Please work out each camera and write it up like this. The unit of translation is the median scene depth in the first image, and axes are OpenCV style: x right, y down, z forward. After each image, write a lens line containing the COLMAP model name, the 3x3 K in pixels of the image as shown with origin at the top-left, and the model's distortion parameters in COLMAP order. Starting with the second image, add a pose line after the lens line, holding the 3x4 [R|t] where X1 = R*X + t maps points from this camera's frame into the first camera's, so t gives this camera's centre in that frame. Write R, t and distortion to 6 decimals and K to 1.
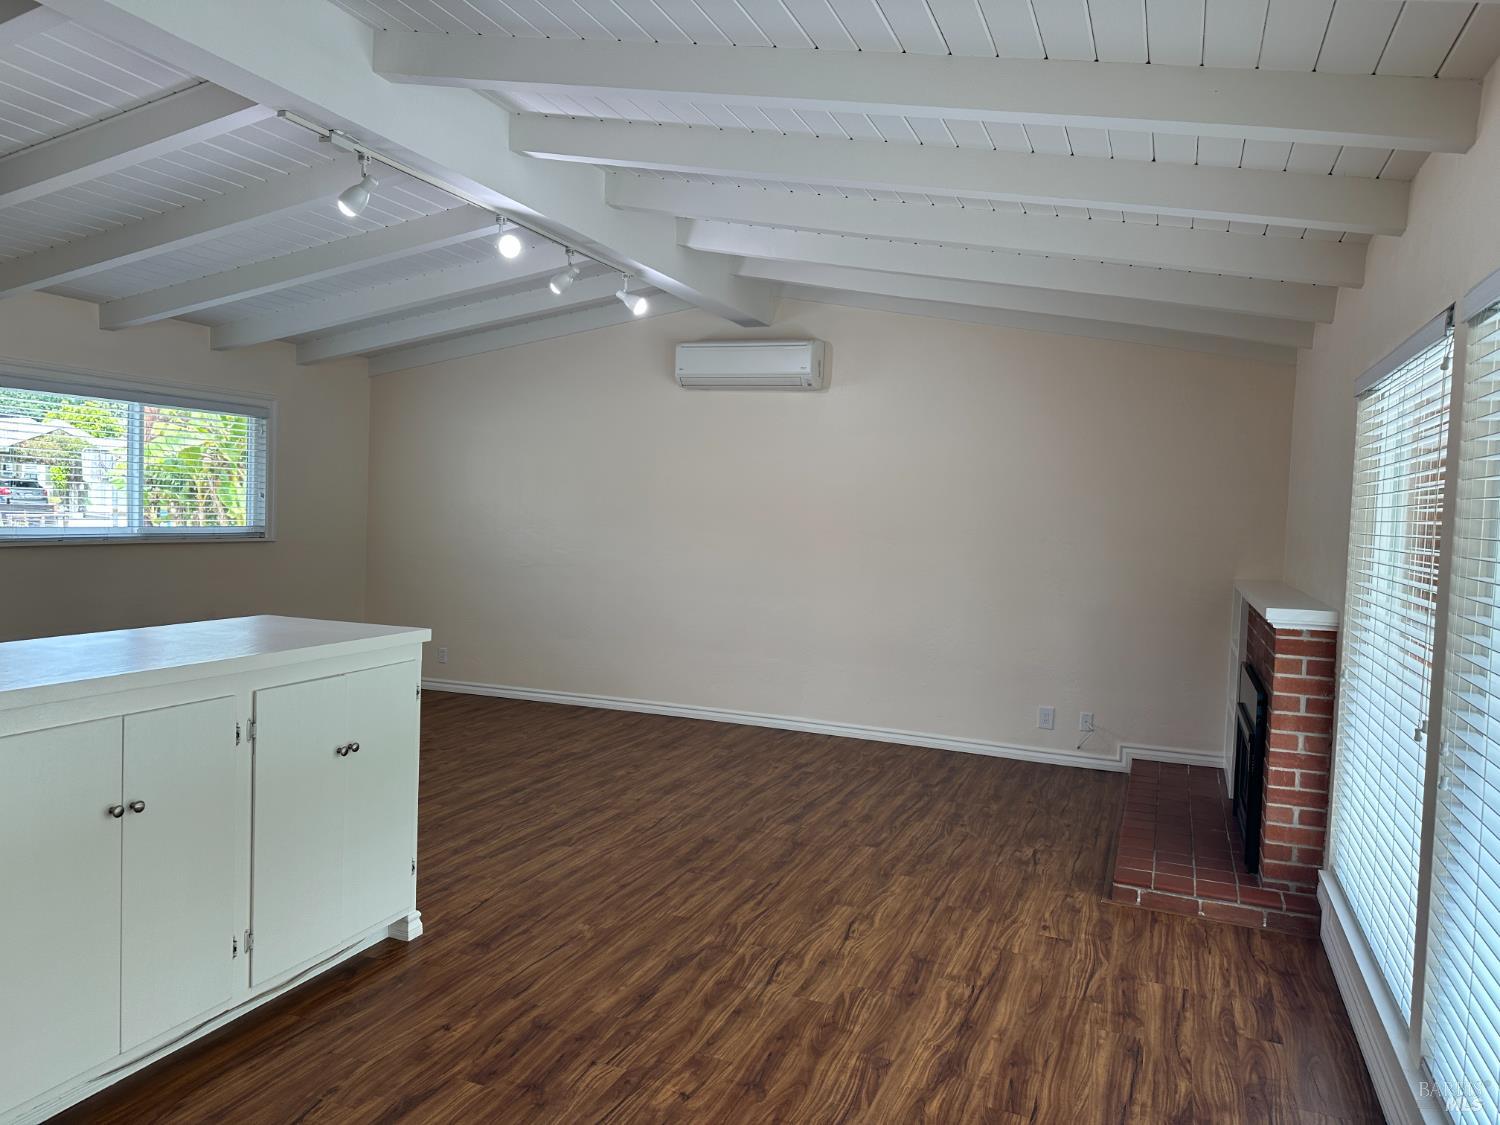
lens RADIAL K [[1054.5, 0, 750.9], [0, 1054.5, 558.6], [0, 0, 1]] dist [0.071495, -0.083773]
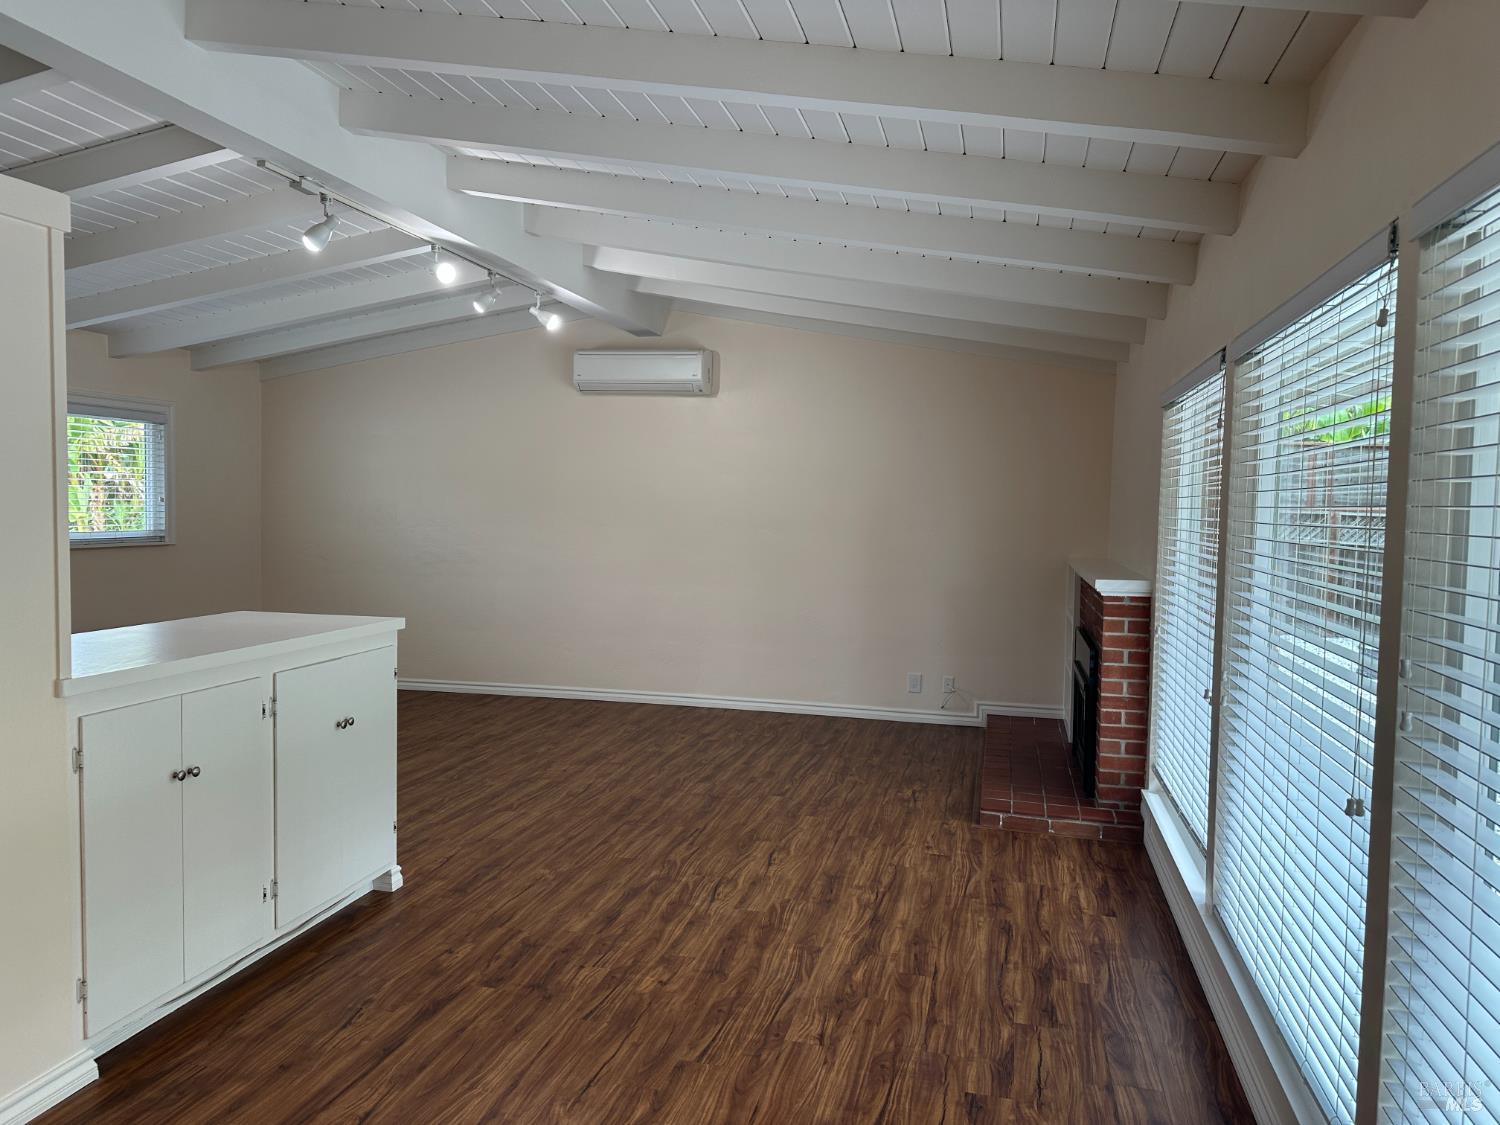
lens RADIAL K [[1045.1, 0, 750.0], [0, 1045.1, 562.5], [0, 0, 1]] dist [0.139501, -0.204091]
pose [[0.990424, -0.026167, 0.135553, -0.087774], [0.024596, 0.999610, 0.013252, 0.001208], [-0.135847, -0.009791, 0.990681, -0.176026]]
